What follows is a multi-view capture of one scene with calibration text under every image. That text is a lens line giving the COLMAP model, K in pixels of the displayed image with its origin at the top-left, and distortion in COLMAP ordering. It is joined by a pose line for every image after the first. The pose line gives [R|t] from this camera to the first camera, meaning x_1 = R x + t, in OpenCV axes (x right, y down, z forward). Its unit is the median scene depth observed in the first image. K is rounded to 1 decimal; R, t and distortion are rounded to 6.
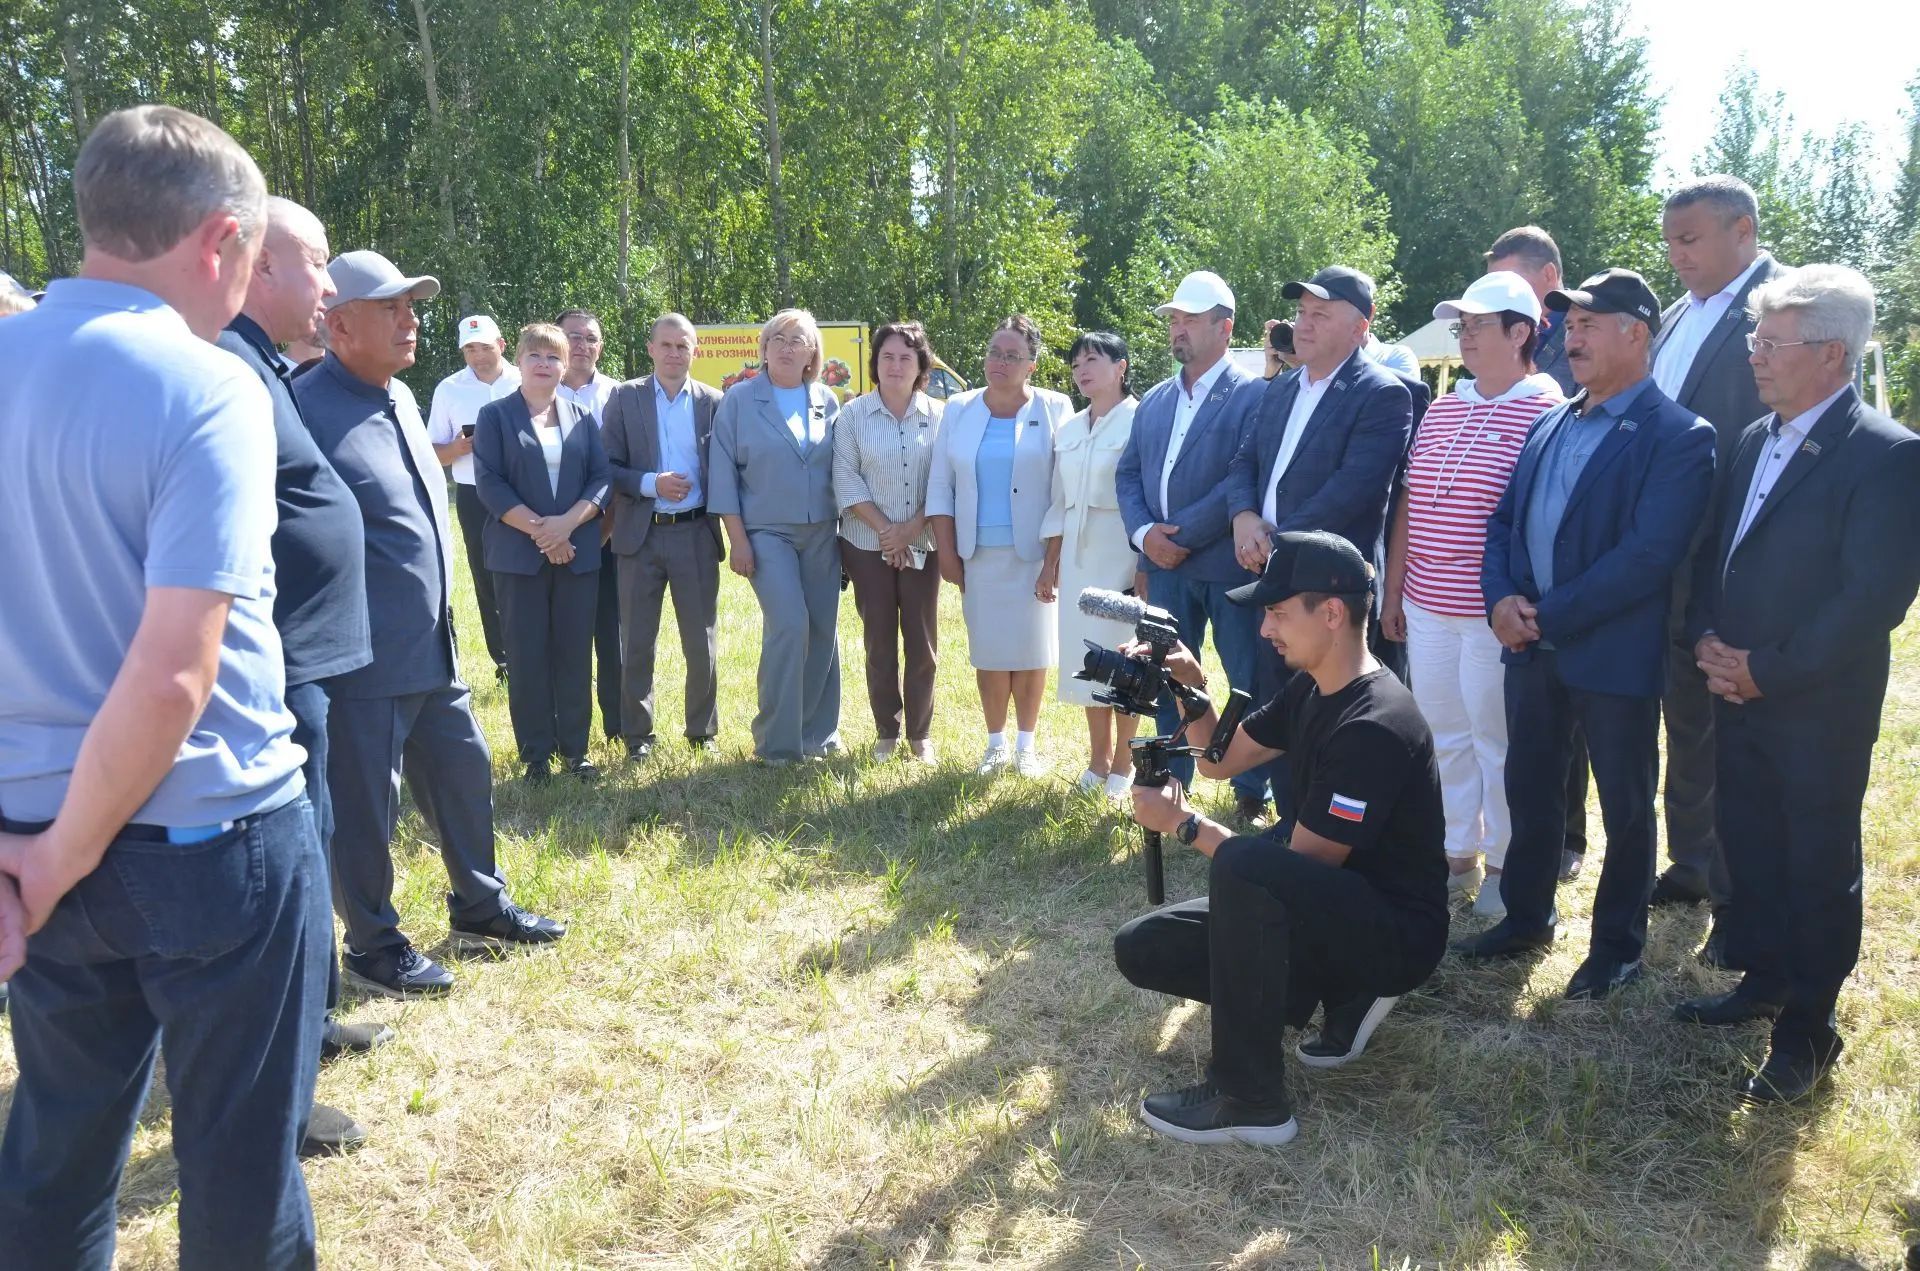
lens RADIAL K [[1628.6, 0, 961.6], [0, 1628.6, 623.6], [0, 0, 1]] dist [-0.130026, 0.158815]
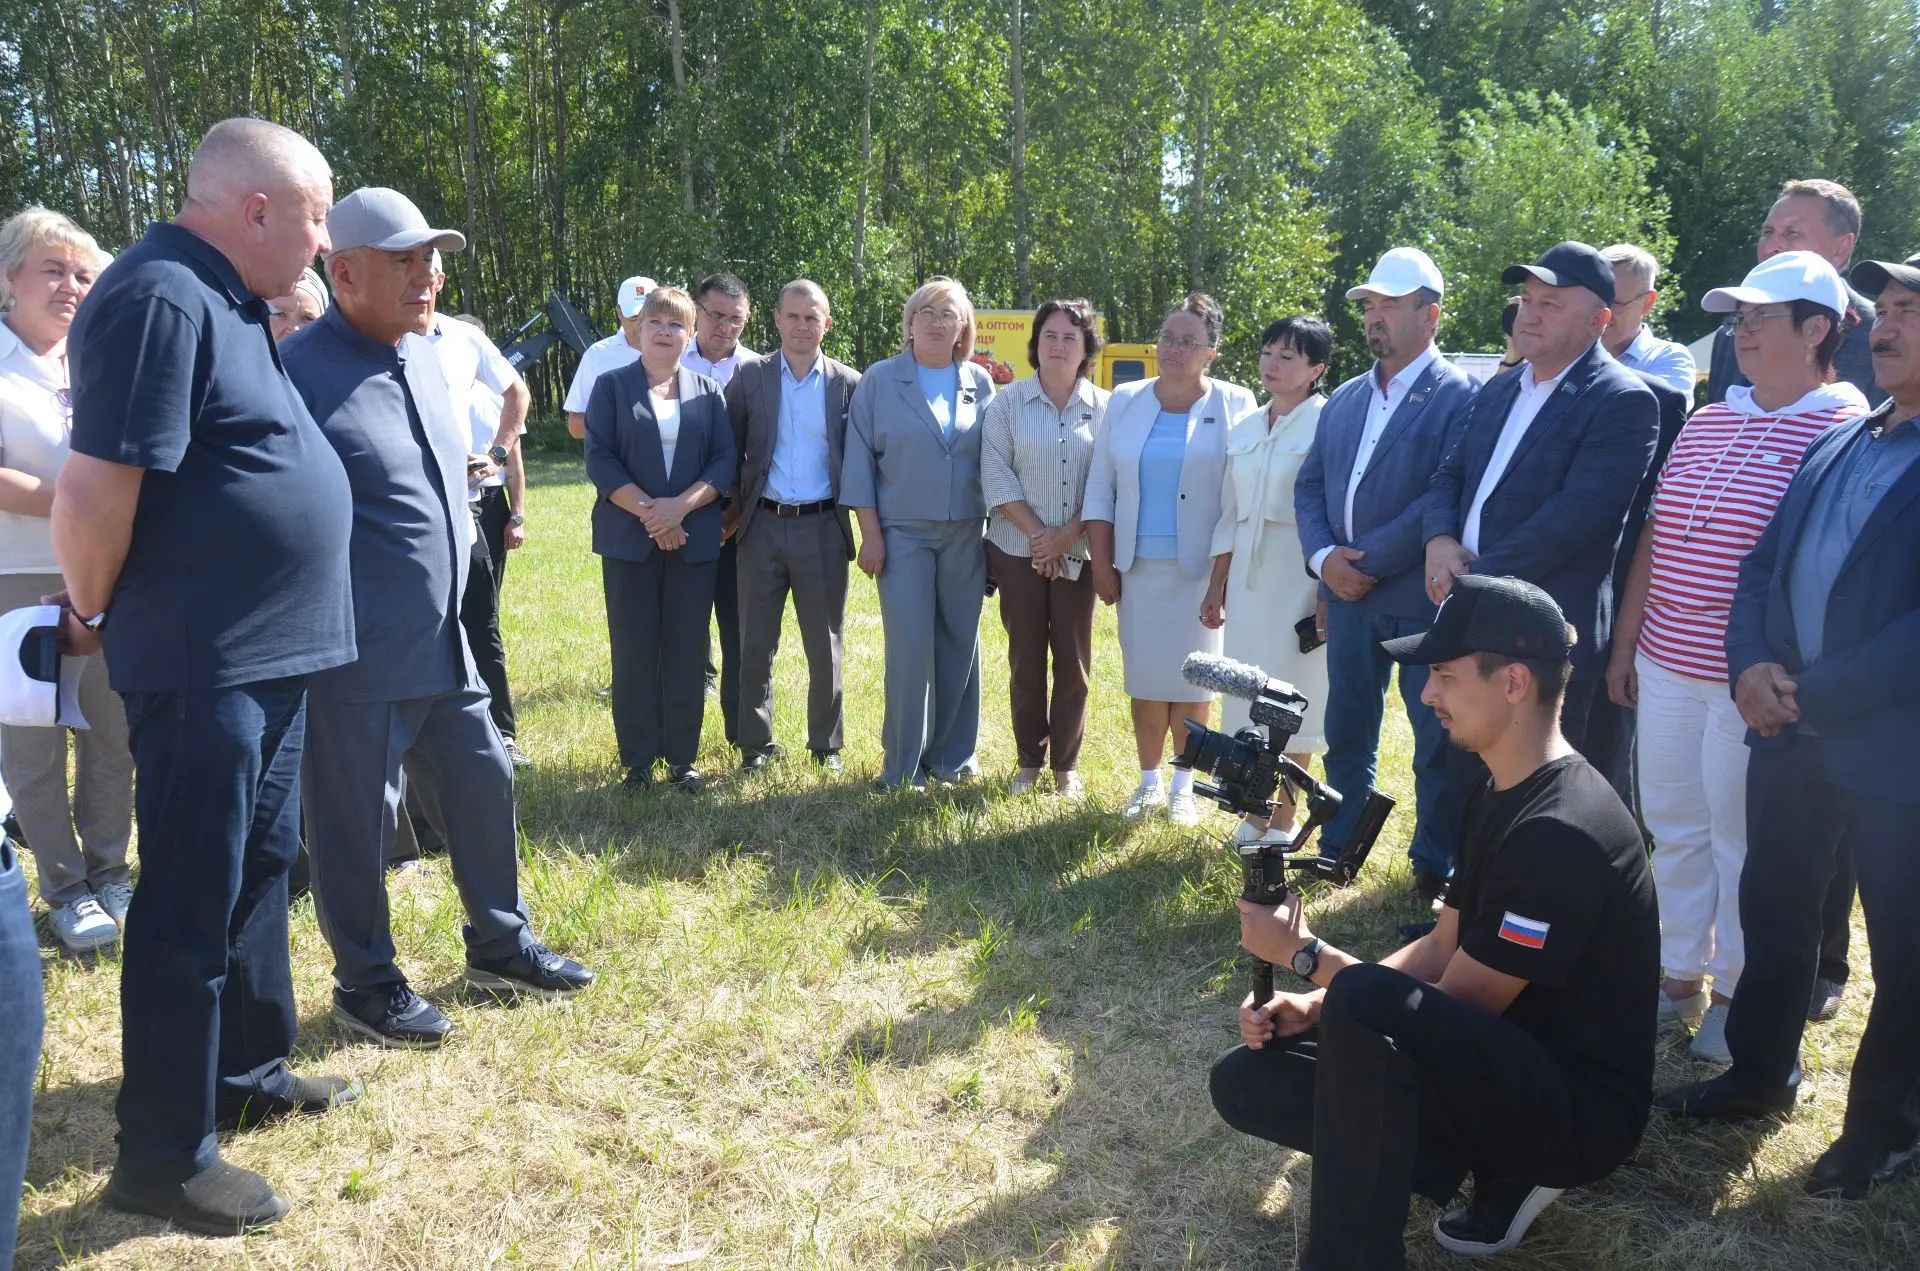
lens RADIAL K [[1628.6, 0, 961.6], [0, 1628.6, 623.6], [0, 0, 1]] dist [-0.130026, 0.158815]
pose [[0.986939, 0.060051, -0.149483, 0.050733], [-0.059424, 0.998195, 0.008667, -0.014528], [0.149734, 0.000330, 0.988726, 0.125083]]
